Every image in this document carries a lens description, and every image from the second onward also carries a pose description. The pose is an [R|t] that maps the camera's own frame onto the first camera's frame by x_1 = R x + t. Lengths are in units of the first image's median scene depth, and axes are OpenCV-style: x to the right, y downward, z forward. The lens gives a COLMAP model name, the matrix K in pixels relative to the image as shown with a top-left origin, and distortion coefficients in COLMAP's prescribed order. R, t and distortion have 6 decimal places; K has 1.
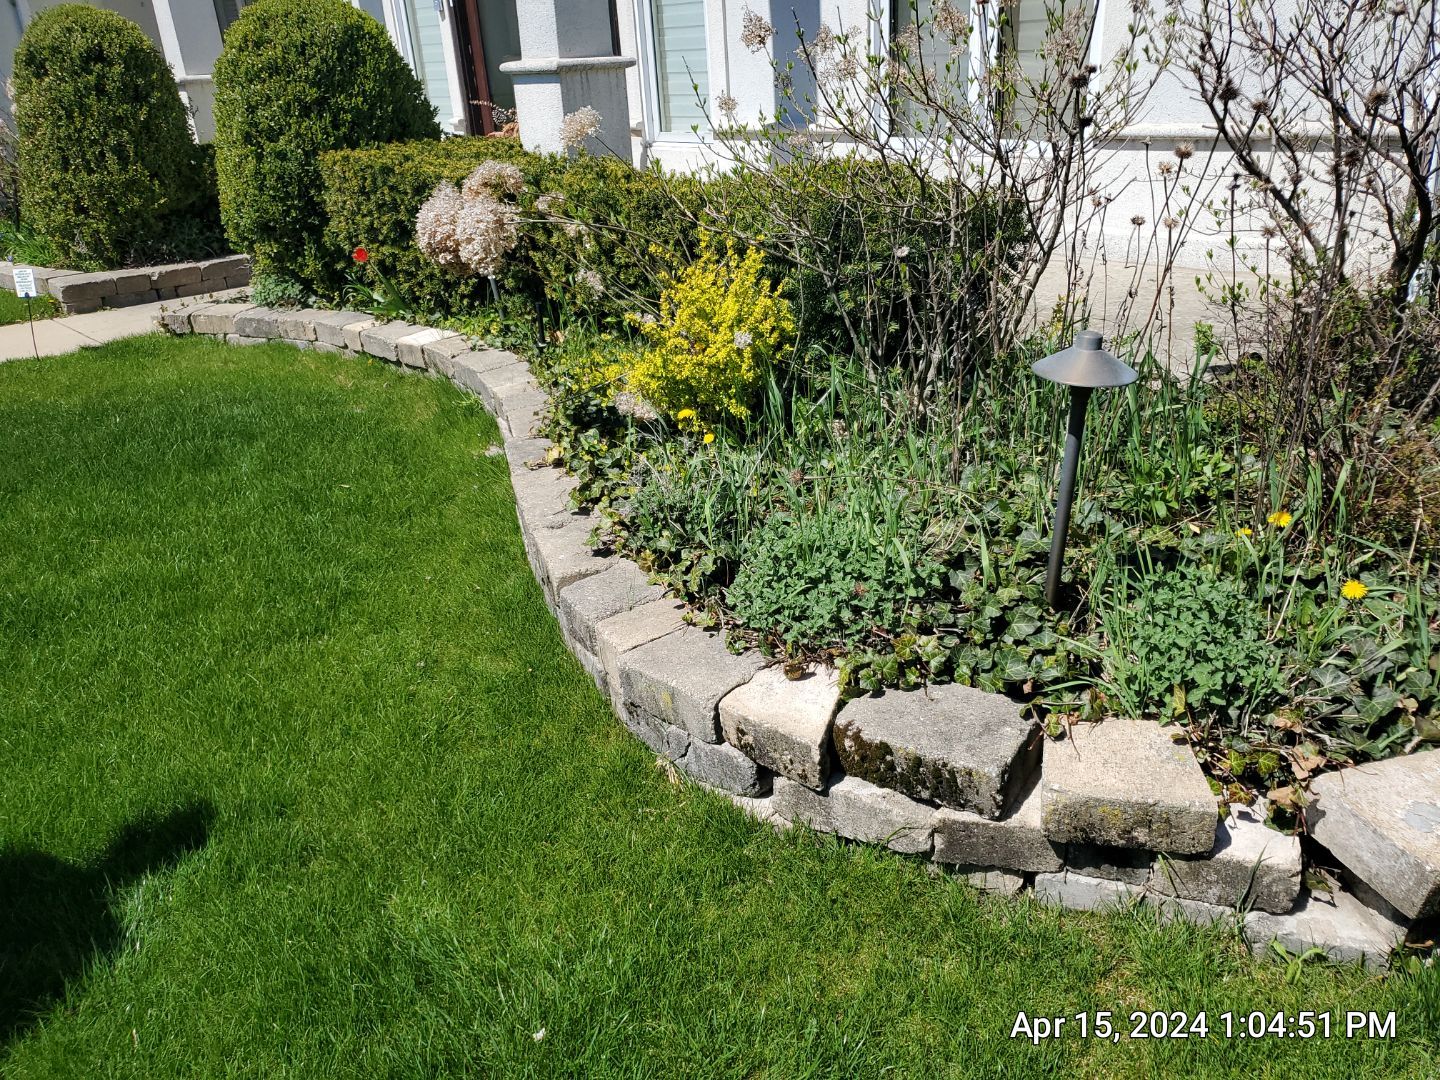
lens RADIAL K [[1093.1, 0, 720.0], [0, 1093.1, 540.0], [0, 0, 1]] dist [0.008448, -0.000002]
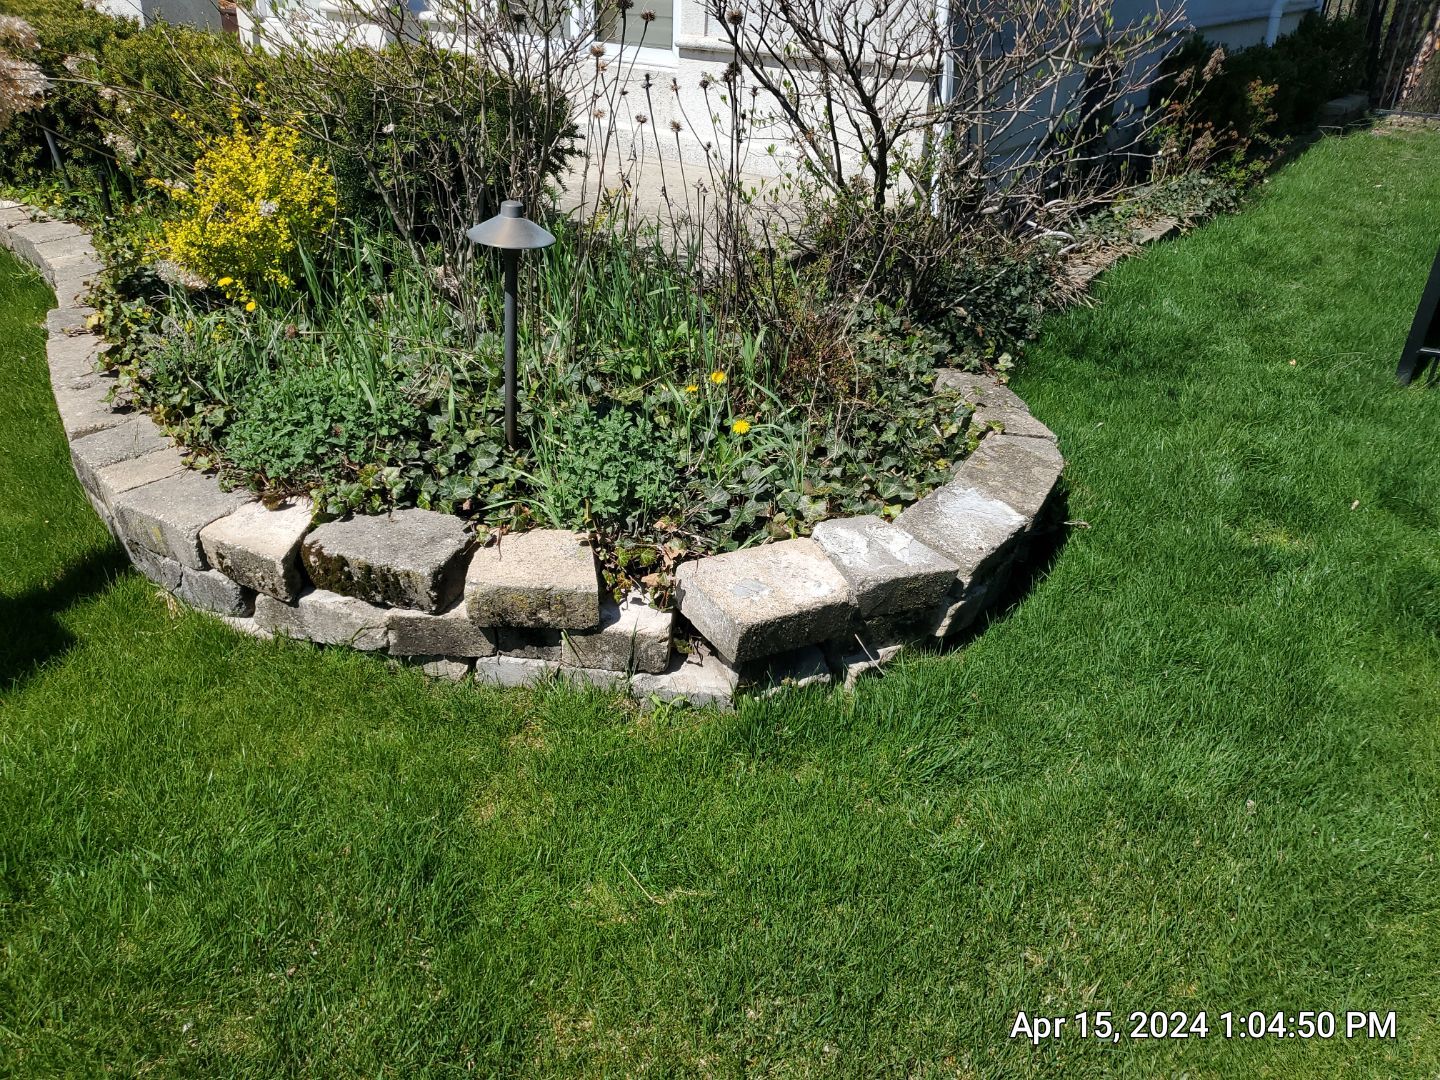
lens RADIAL K [[1076.7, 0, 713.5], [0, 1076.7, 548.0], [0, 0, 1]] dist [0.078887, -0.126063]
pose [[0.968593, -0.027345, 0.247142, 0.161932], [0.006898, 0.996507, 0.083224, 0.055174], [-0.248554, -0.078906, 0.965399, -0.133390]]
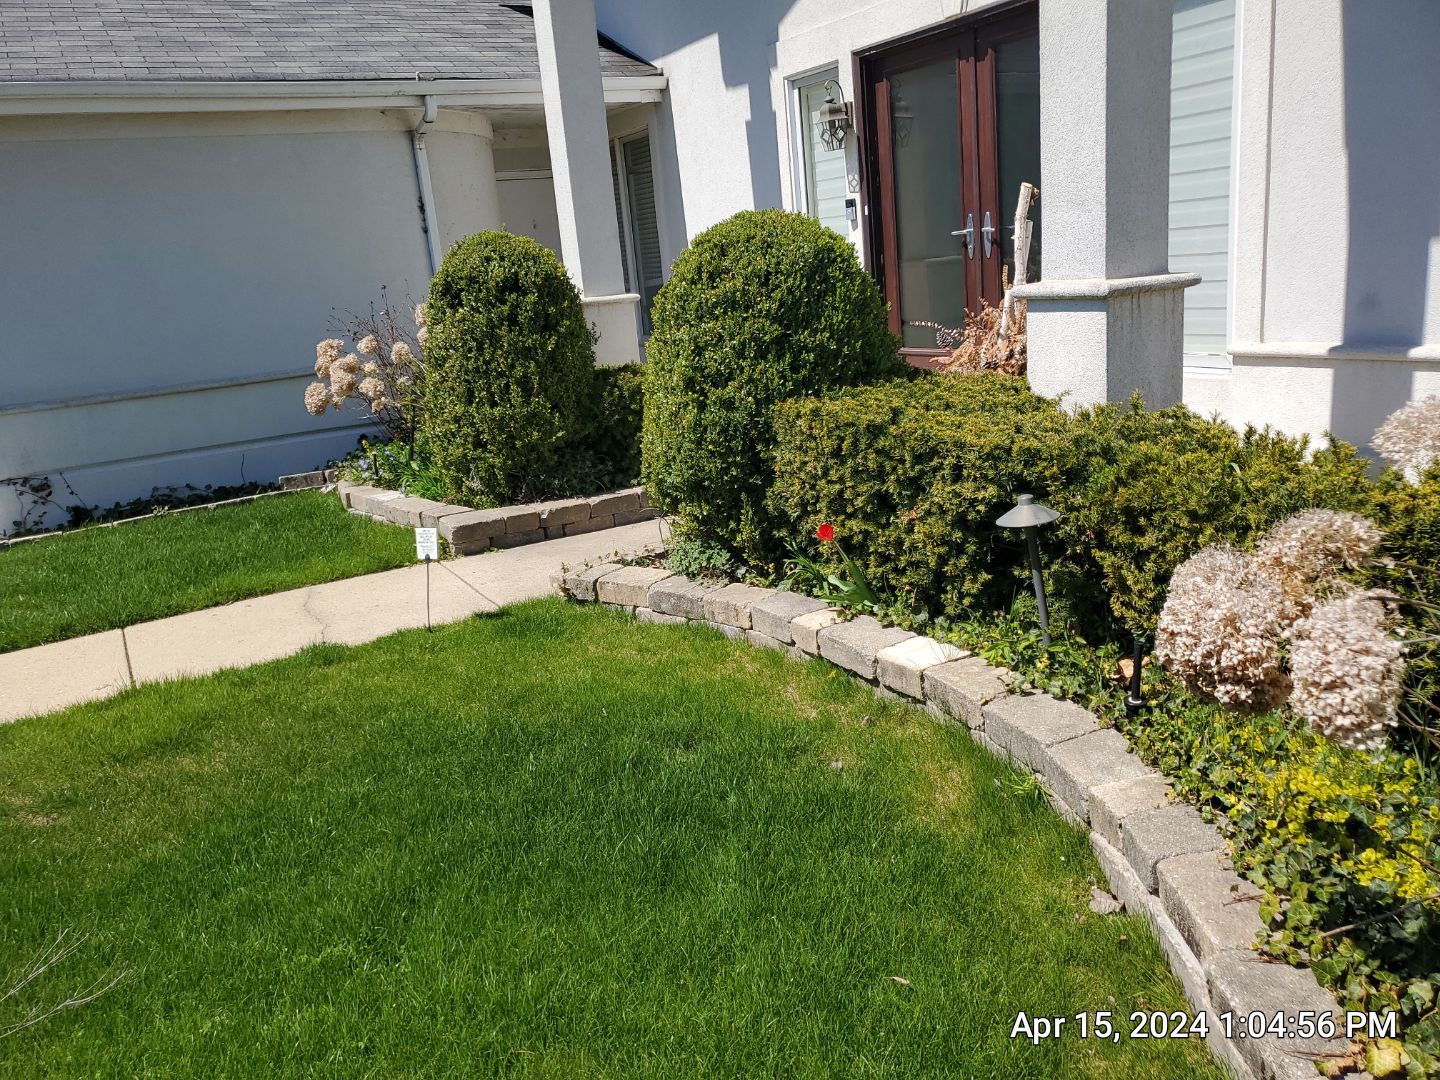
lens RADIAL K [[1076.7, 0, 713.5], [0, 1076.7, 548.0], [0, 0, 1]] dist [0.078887, -0.126063]
pose [[0.966459, 0.034309, -0.254519, -0.352613], [-0.070822, 0.988213, -0.135717, -0.235426], [0.246863, 0.149190, 0.957497, 0.424769]]
